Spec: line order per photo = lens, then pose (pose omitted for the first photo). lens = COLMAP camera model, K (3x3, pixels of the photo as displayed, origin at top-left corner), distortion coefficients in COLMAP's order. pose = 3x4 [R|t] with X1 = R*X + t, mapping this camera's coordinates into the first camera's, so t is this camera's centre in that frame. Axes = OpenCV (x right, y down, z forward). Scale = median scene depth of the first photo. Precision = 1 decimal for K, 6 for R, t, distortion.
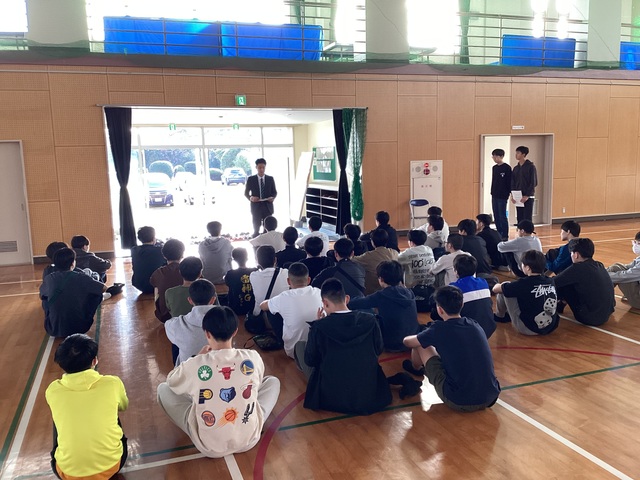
lens RADIAL K [[578.0, 0, 384.1], [0, 578.0, 239.2], [0, 0, 1]] dist [0.001394, -0.137126]
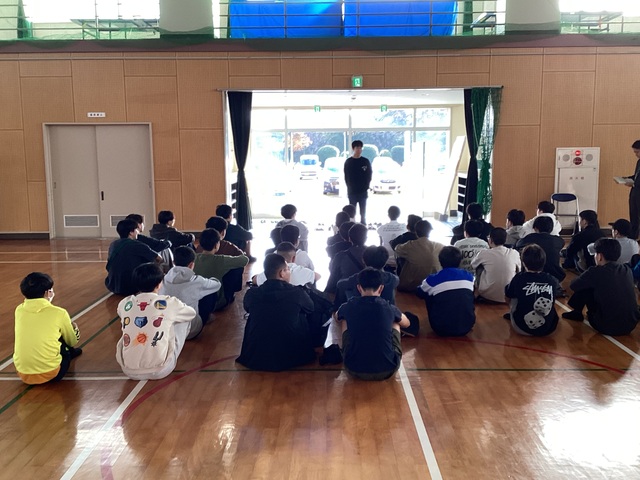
lens RADIAL K [[691.5, 0, 320.0], [0, 691.5, 240.0], [0, 0, 1]] dist [0.007482, -0.333794]
pose [[0.914007, 0.064783, -0.400492, 0.182364], [-0.064221, 0.997825, 0.014840, 0.007746], [0.400583, 0.012156, 0.916180, -0.073663]]
